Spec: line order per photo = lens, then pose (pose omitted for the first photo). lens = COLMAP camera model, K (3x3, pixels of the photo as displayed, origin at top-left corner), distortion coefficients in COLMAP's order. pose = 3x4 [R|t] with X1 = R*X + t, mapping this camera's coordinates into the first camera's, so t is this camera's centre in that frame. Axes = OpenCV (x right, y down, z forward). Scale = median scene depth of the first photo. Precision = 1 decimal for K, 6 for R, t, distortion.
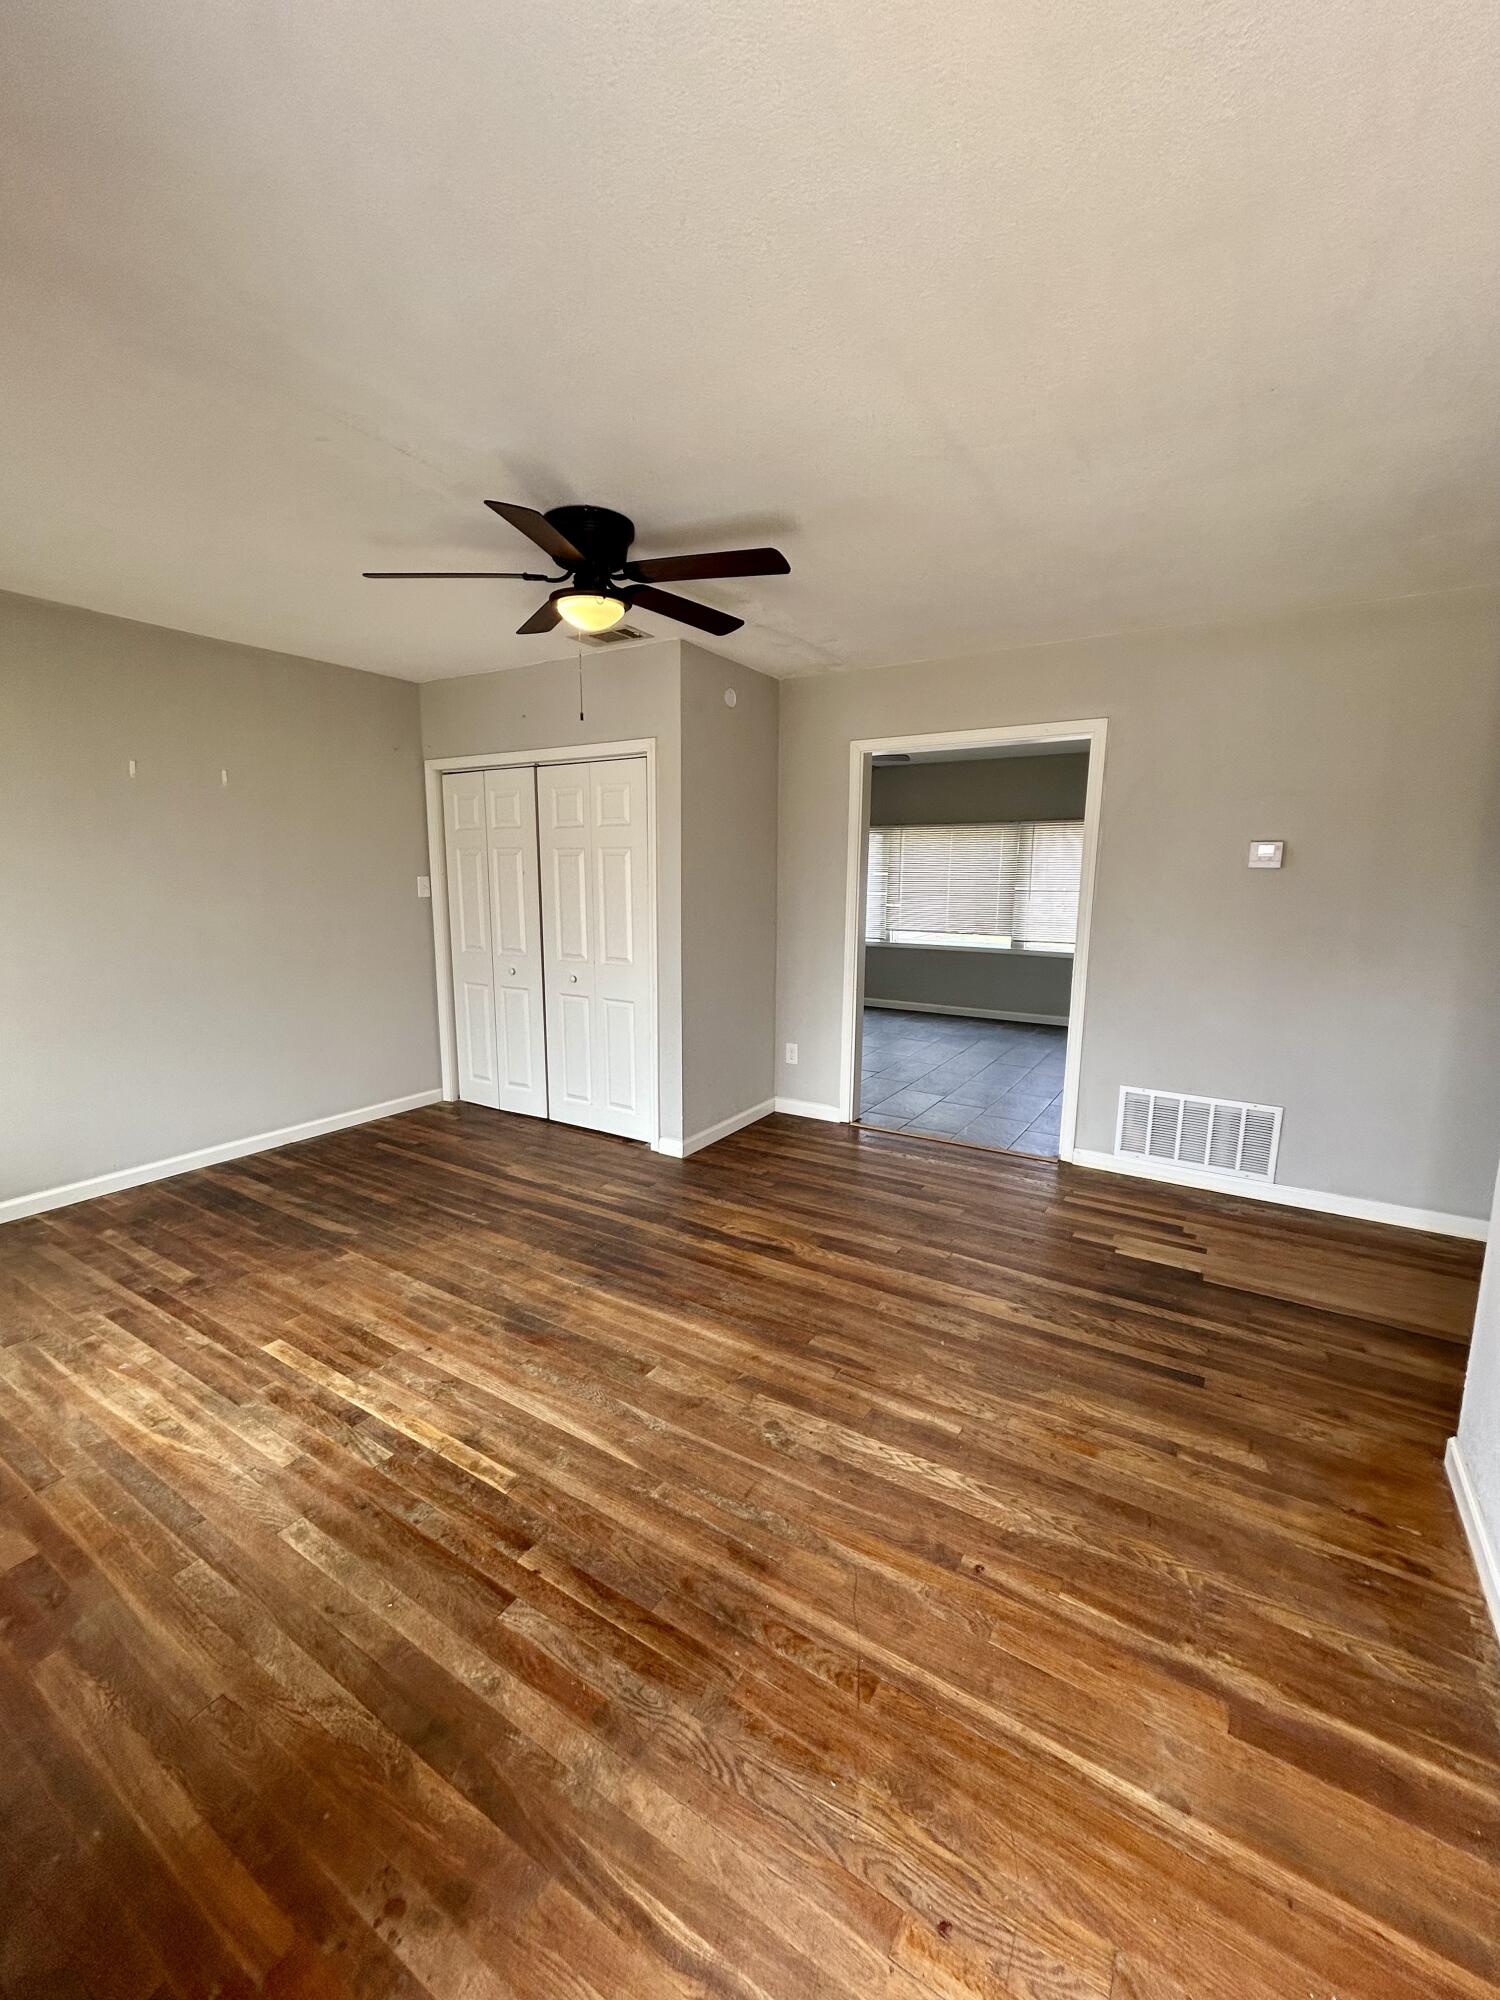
lens RADIAL K [[807.7, 0, 753.6], [0, 807.7, 1007.1], [0, 0, 1]] dist [0.000419, 0.002073]
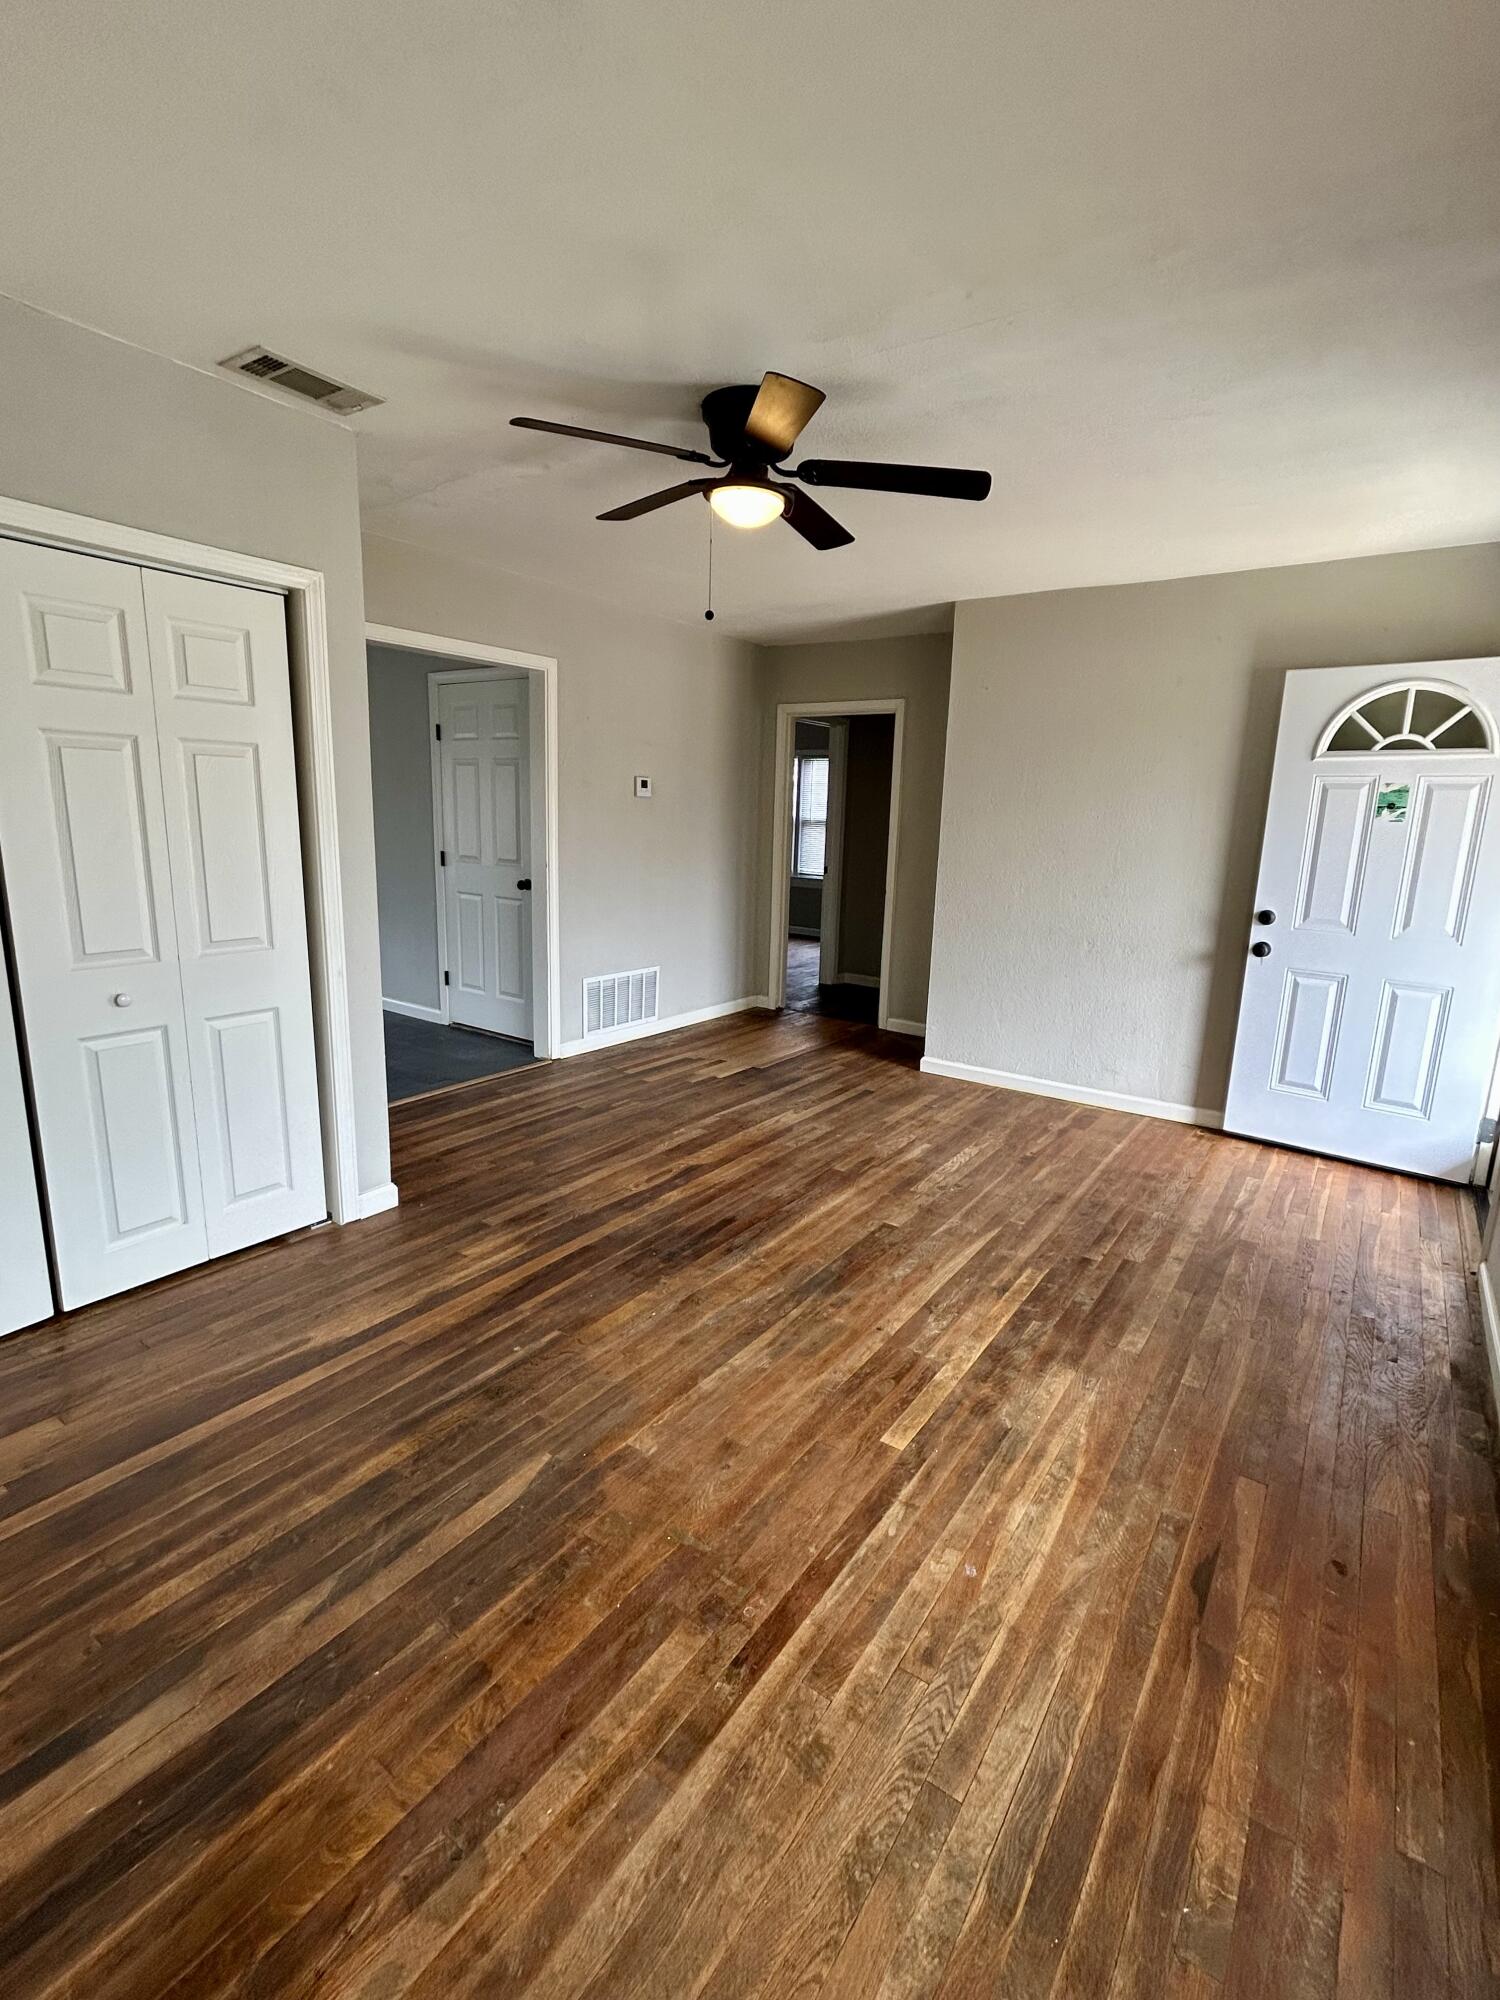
lens RADIAL K [[915.9, 0, 750.9], [0, 915.9, 997.8], [0, 0, 1]] dist [-0.000424, -0.000871]
pose [[0.057025, -0.206344, 0.976816, -1.232944], [0.136418, 0.970842, 0.197118, -0.157151], [-0.989009, 0.122015, 0.083511, 0.918155]]
